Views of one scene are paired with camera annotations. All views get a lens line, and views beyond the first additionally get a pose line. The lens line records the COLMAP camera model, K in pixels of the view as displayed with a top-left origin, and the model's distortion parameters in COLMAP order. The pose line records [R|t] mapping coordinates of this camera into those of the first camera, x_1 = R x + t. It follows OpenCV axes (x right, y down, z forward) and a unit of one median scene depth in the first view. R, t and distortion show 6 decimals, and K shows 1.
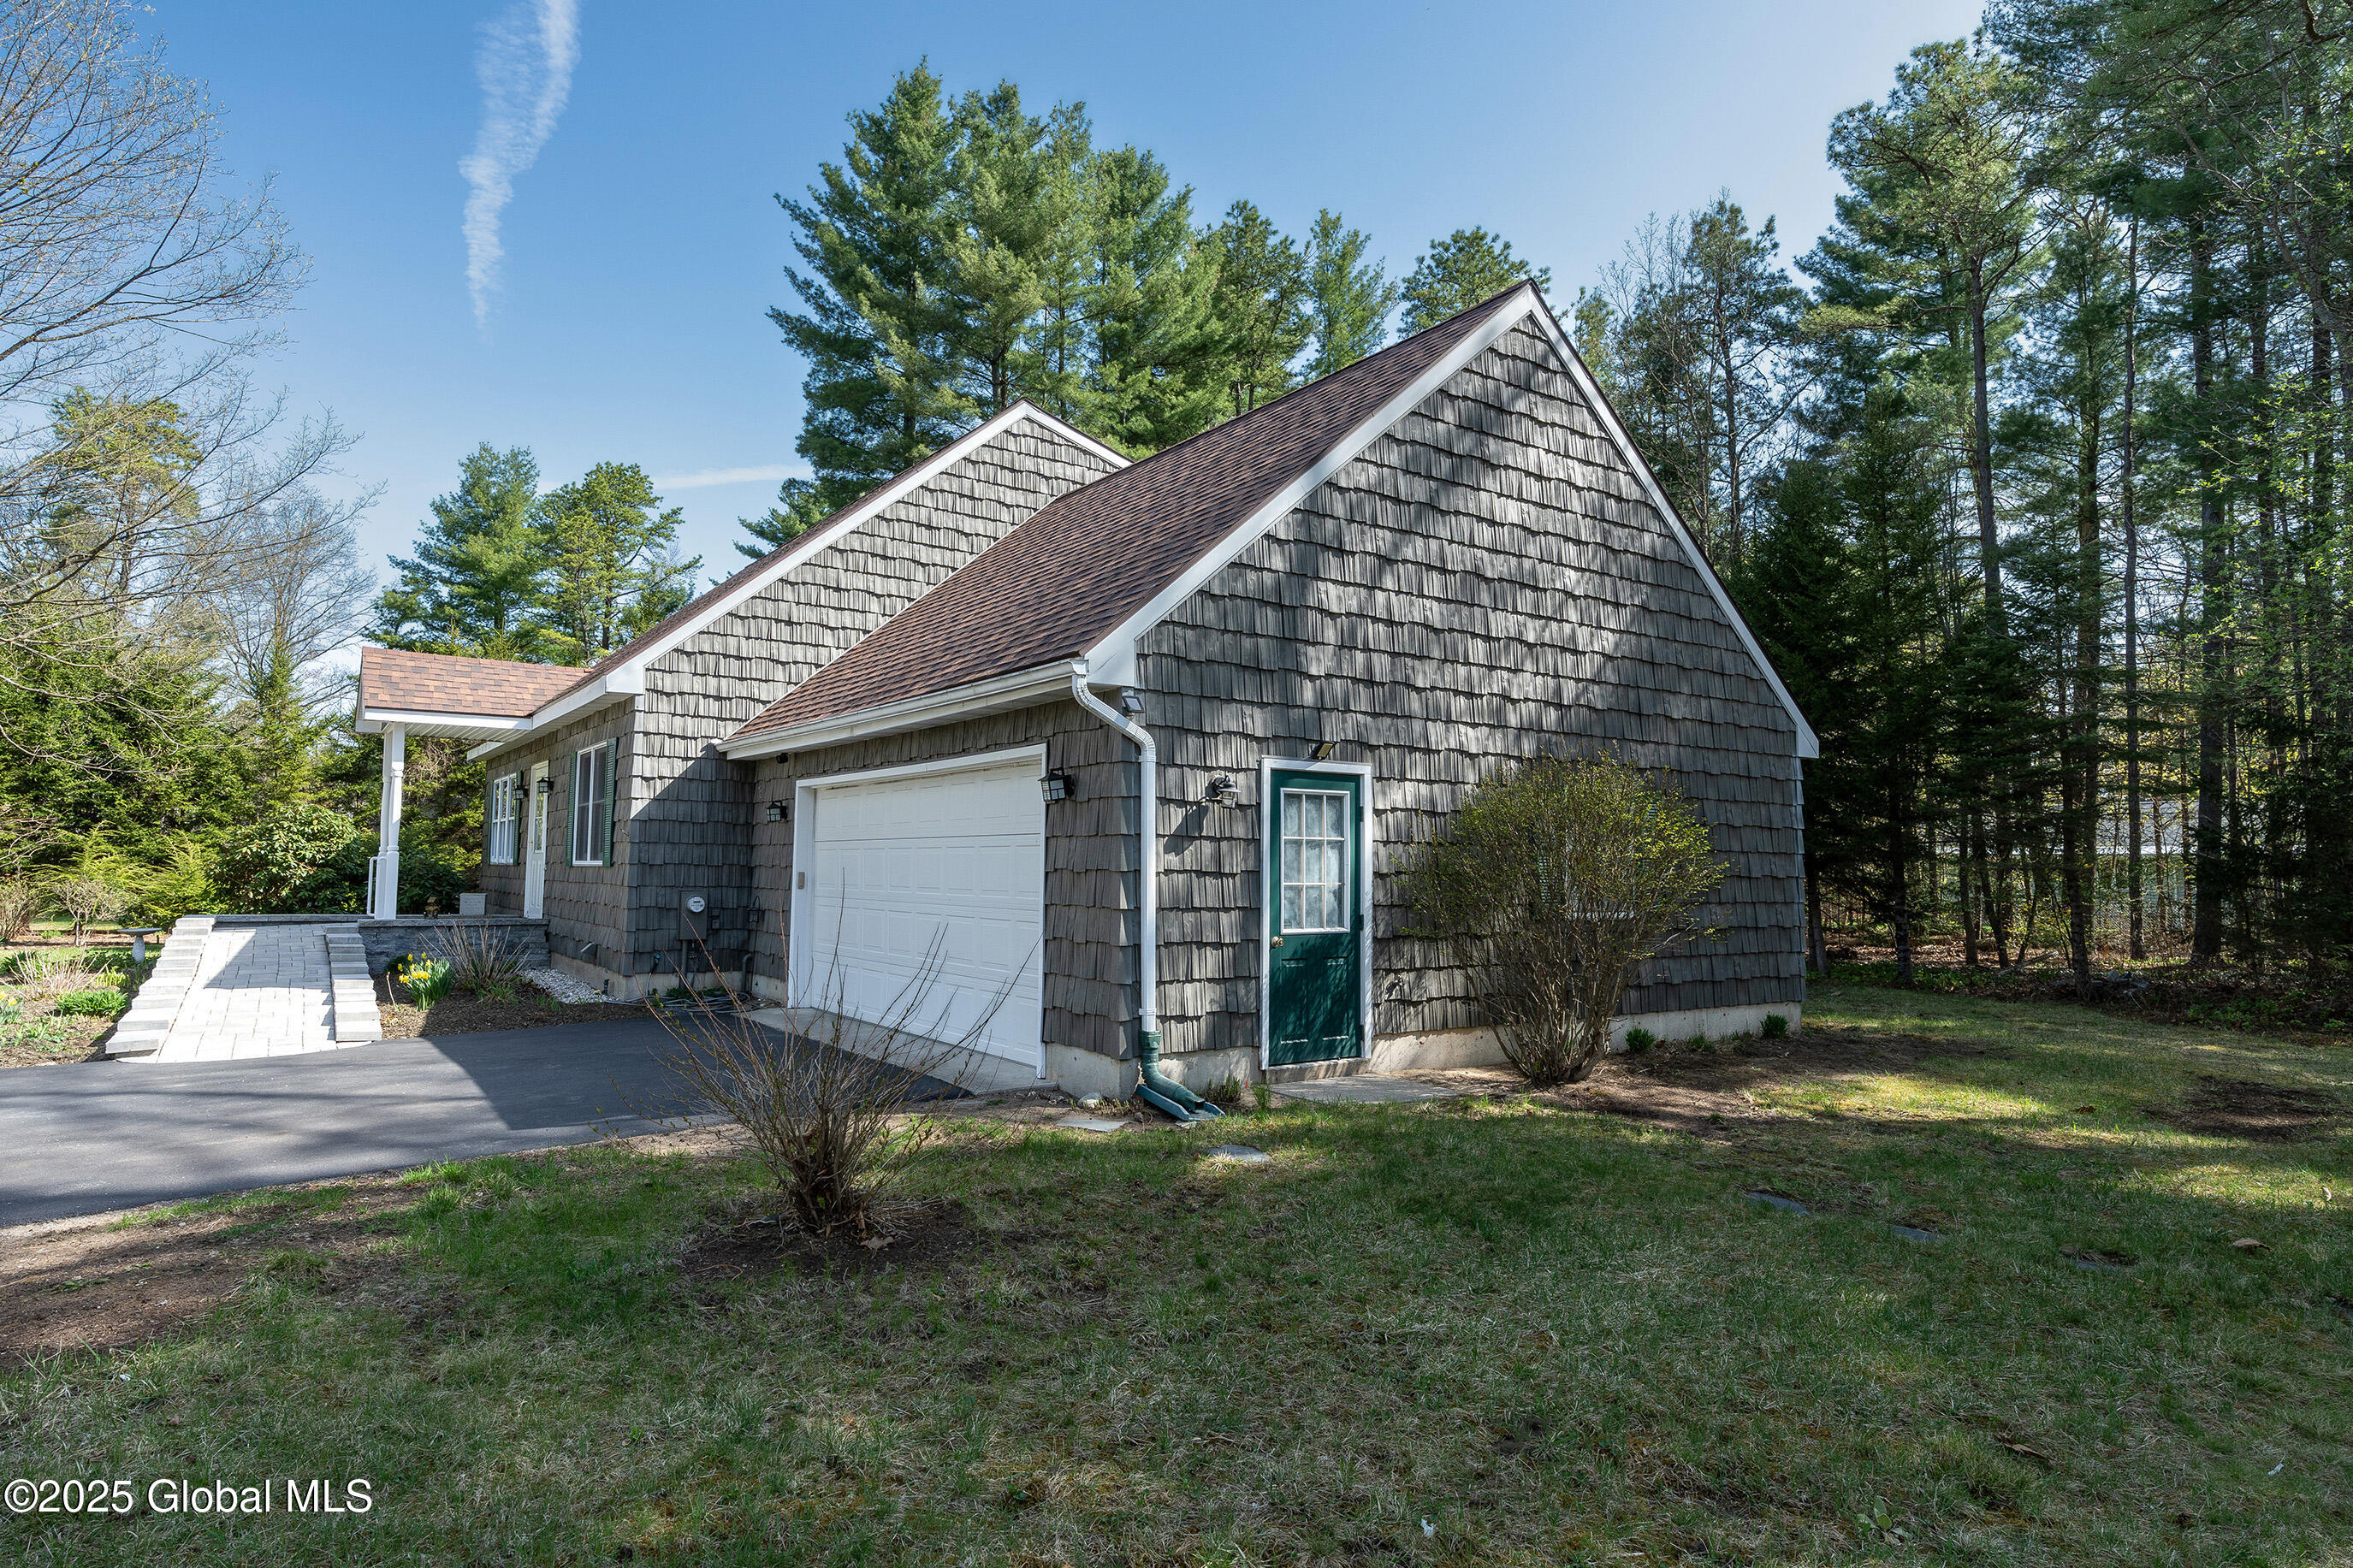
lens RADIAL K [[1346.1, 0, 1173.9], [0, 1346.1, 747.0], [0, 0, 1]] dist [-0.000541, -0.000328]
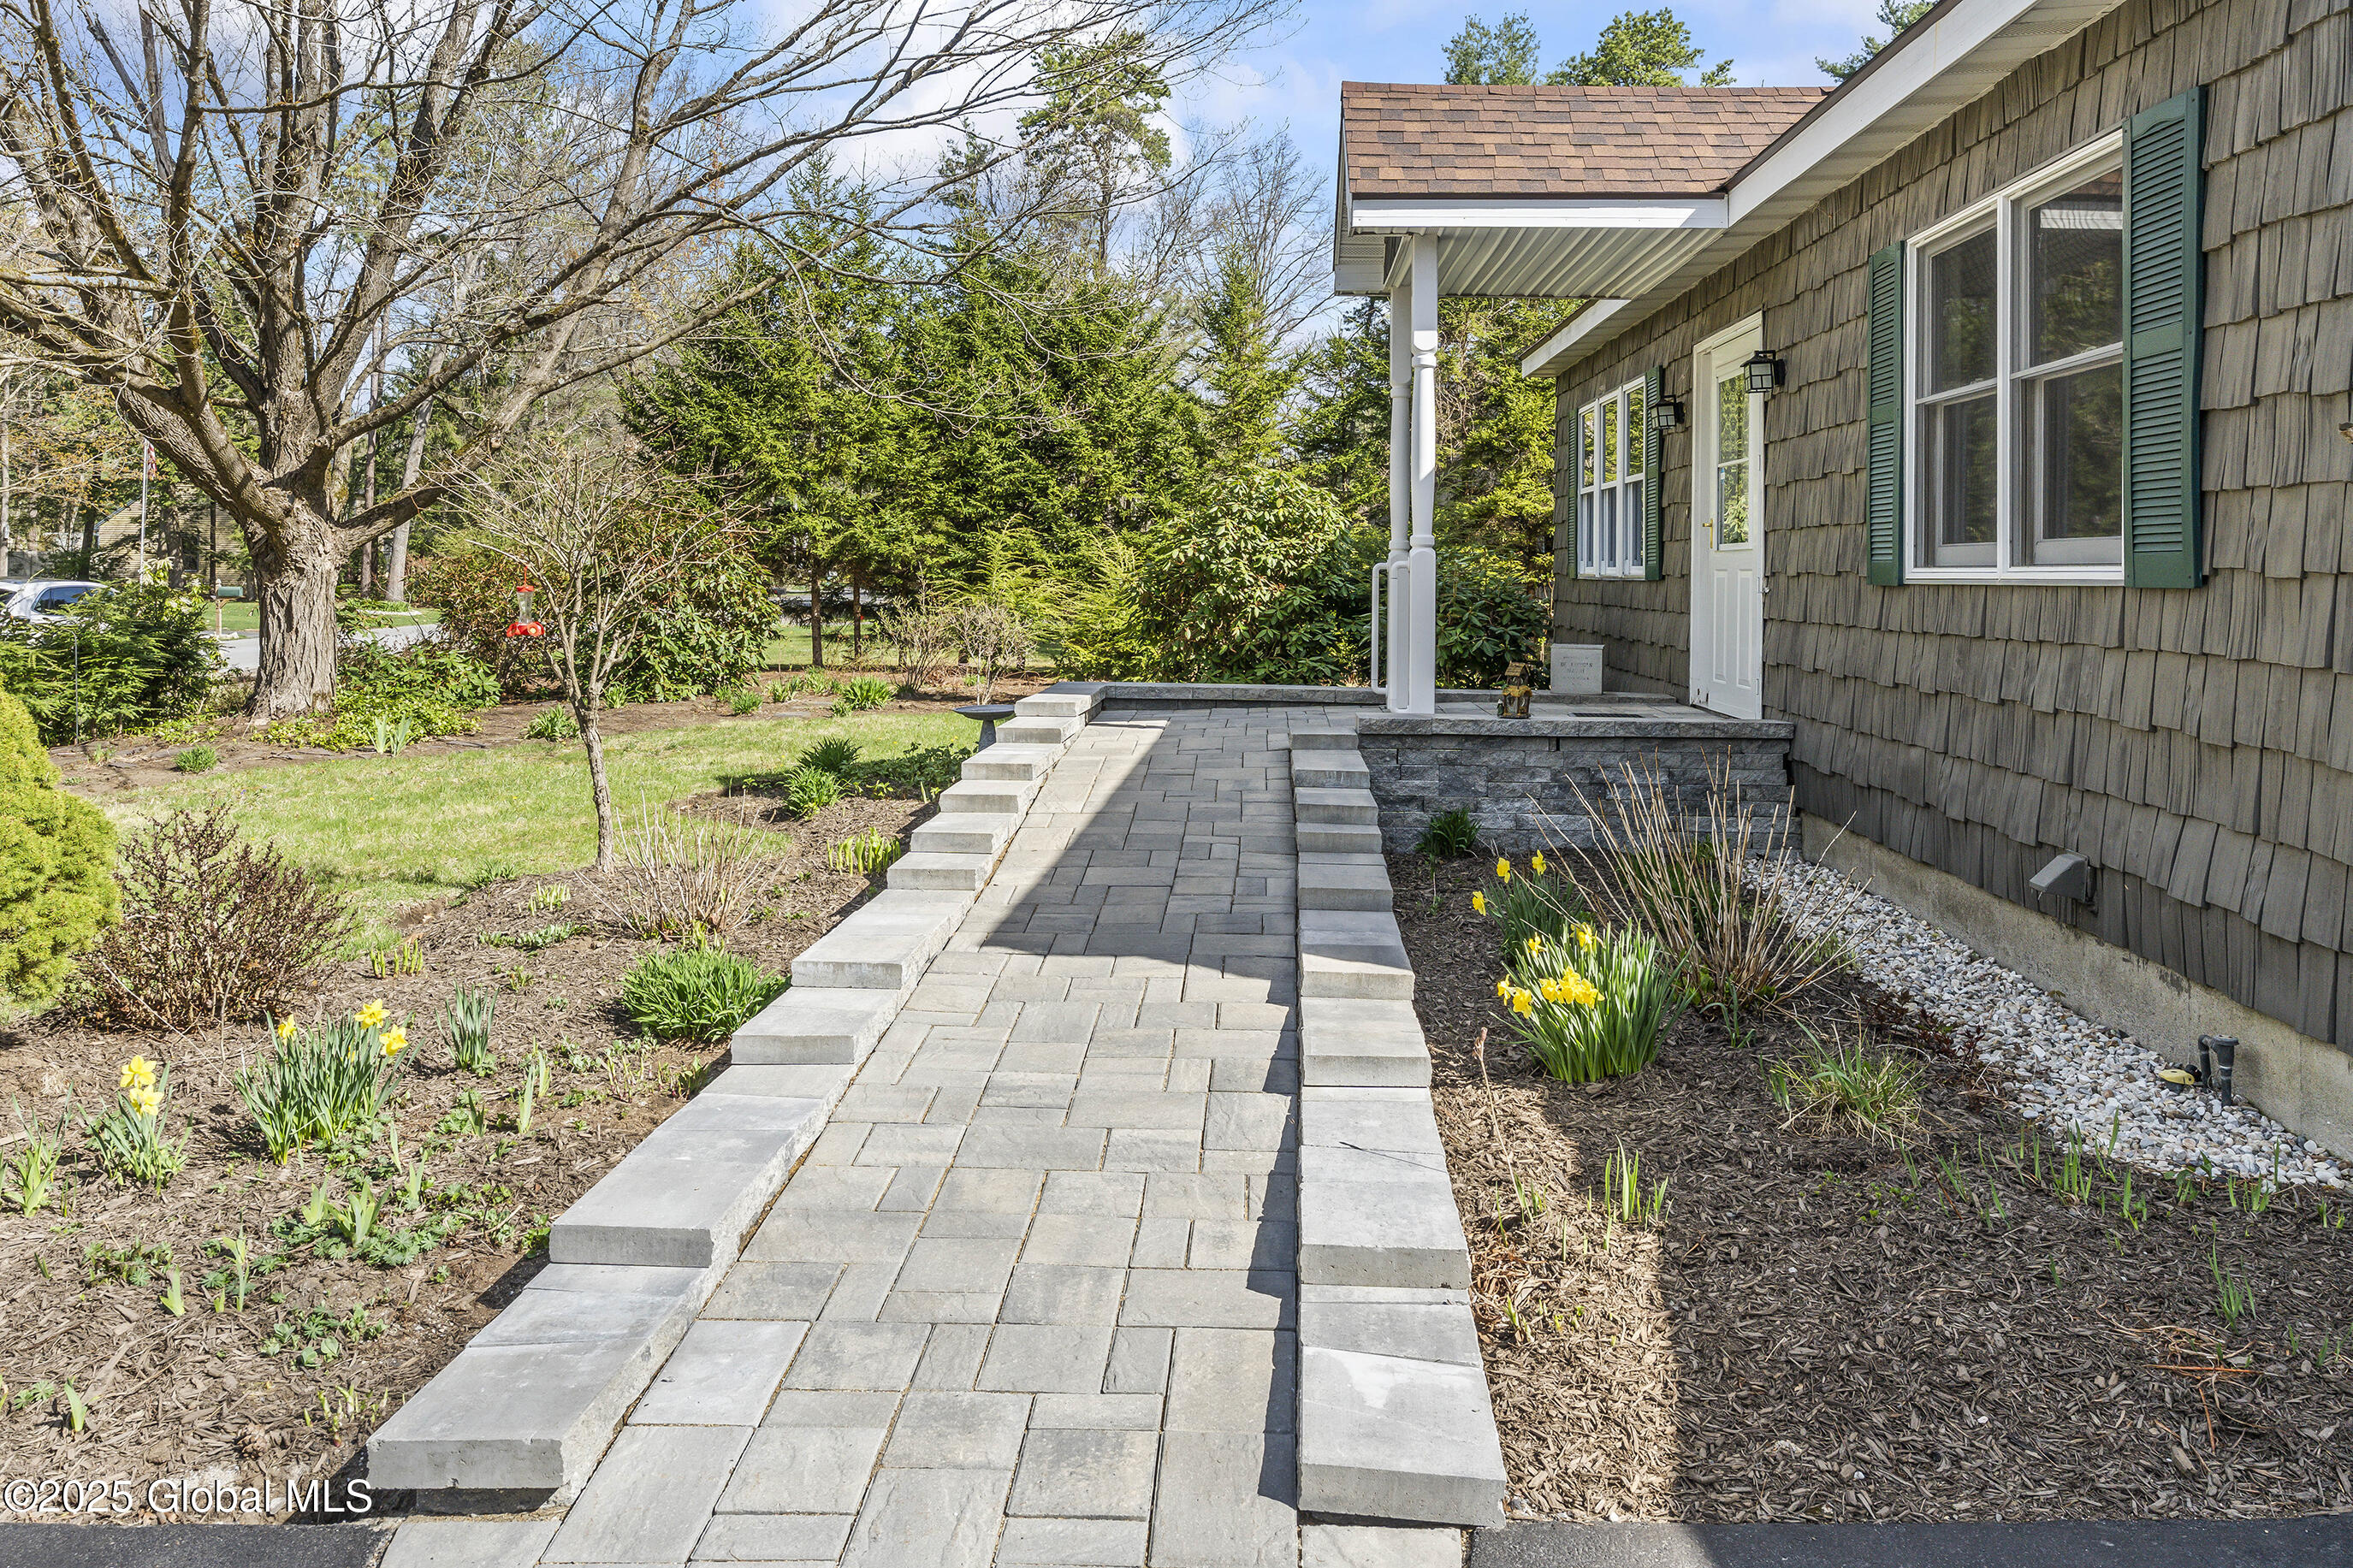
lens RADIAL K [[1709.2, 0, 1180.9], [0, 1709.2, 783.4], [0, 0, 1]] dist [-0.006523, -0.000314]
pose [[0.802486, 0.069116, -0.592654, -0.246160], [0.054202, 0.980717, 0.187765, 0.034891], [0.594204, -0.182802, 0.783265, 0.403828]]
